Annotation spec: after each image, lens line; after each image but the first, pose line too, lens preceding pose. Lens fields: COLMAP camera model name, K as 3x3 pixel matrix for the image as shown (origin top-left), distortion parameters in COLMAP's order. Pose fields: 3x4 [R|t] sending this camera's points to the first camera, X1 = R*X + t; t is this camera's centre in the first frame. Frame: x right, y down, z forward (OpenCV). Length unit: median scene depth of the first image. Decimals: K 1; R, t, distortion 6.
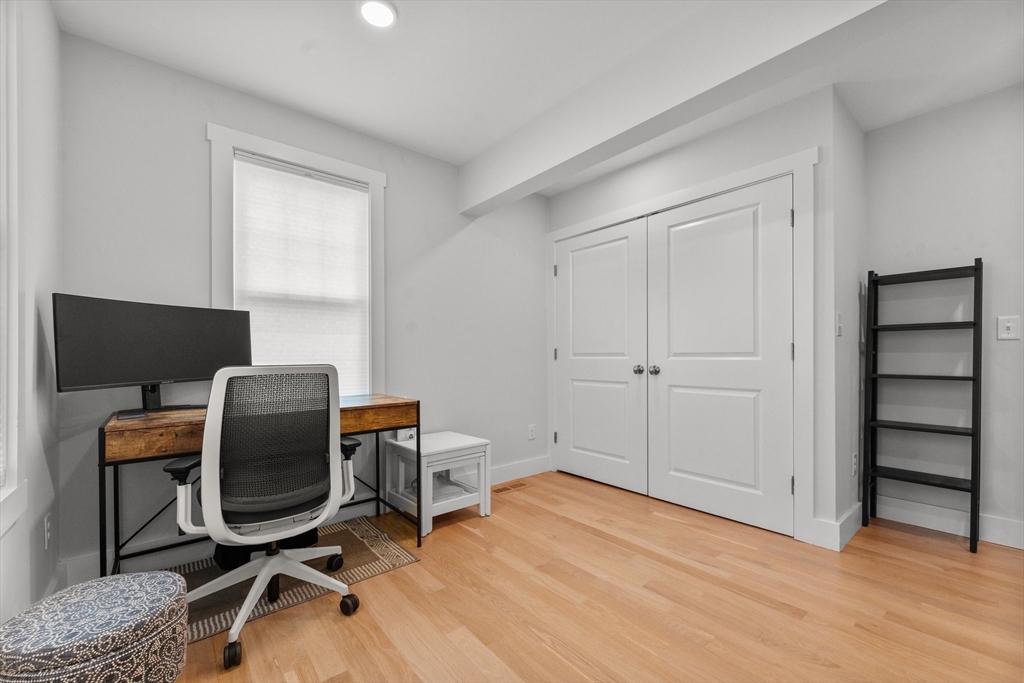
lens RADIAL K [[421.6, 0, 512.9], [0, 421.6, 360.0], [0, 0, 1]] dist [0.000674, 0.000038]
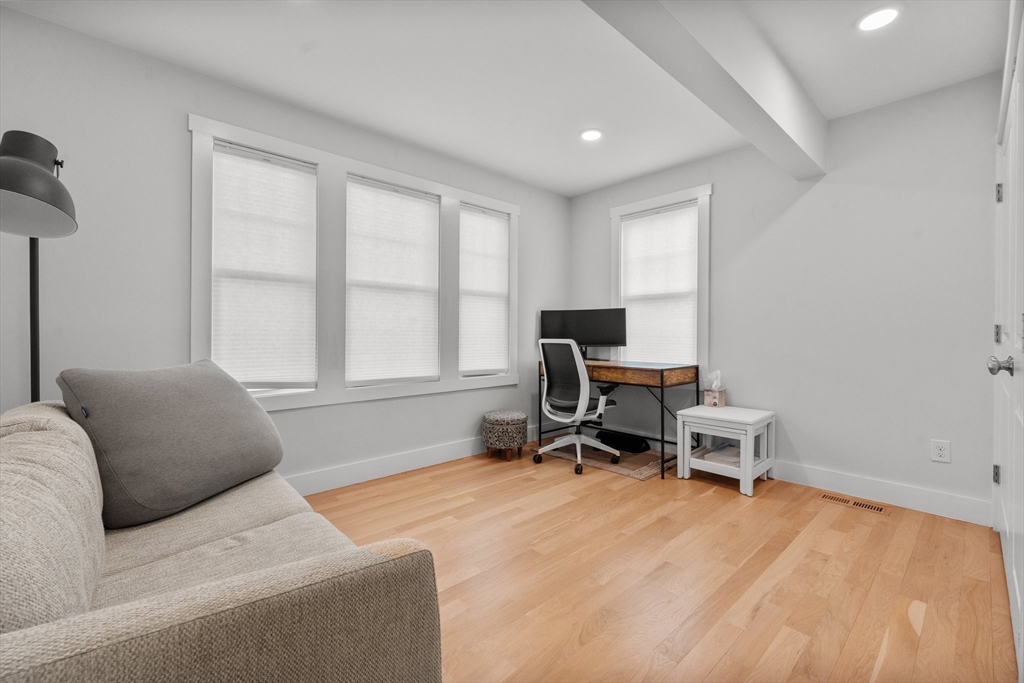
lens RADIAL K [[418.9, 0, 512.0], [0, 418.9, 341.5], [0, 0, 1]] dist [0.000251, -0.000056]
pose [[0.037414, 0.025176, -0.998983, 1.065943], [-0.011146, 0.999631, 0.024775, -0.016170], [0.999238, 0.010207, 0.037680, 0.474599]]
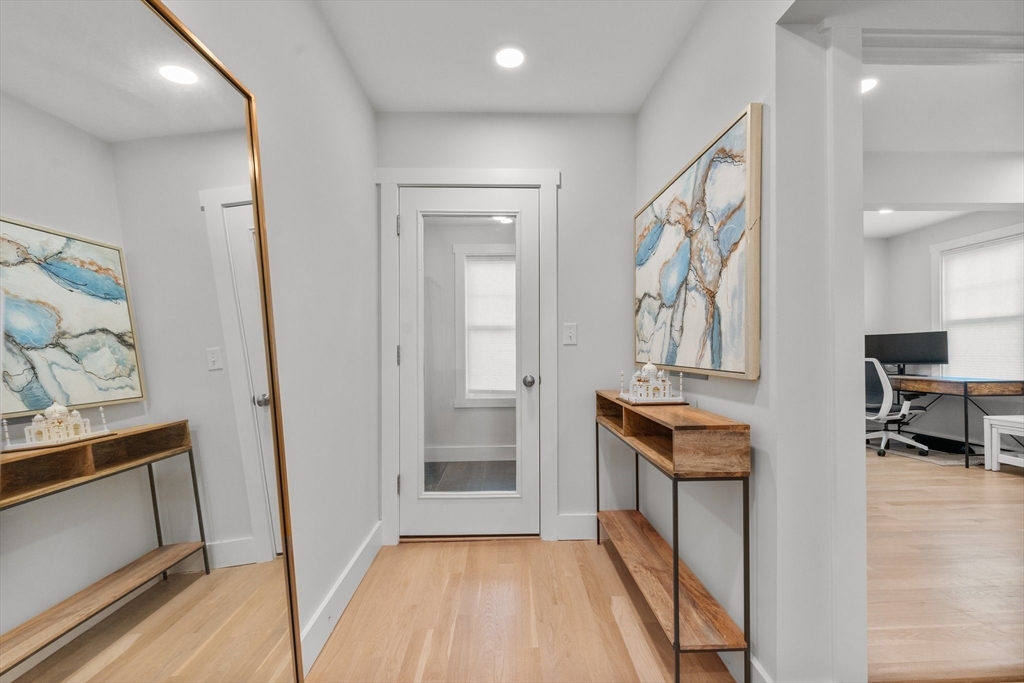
lens RADIAL K [[418.3, 0, 511.7], [0, 418.3, 354.7], [0, 0, 1]] dist [-0.000532, -0.000113]
pose [[-0.621740, 0.014721, -0.783086, 2.199892], [0.009870, 0.999891, 0.010960, -0.045115], [0.783162, -0.000915, -0.621817, 0.616286]]
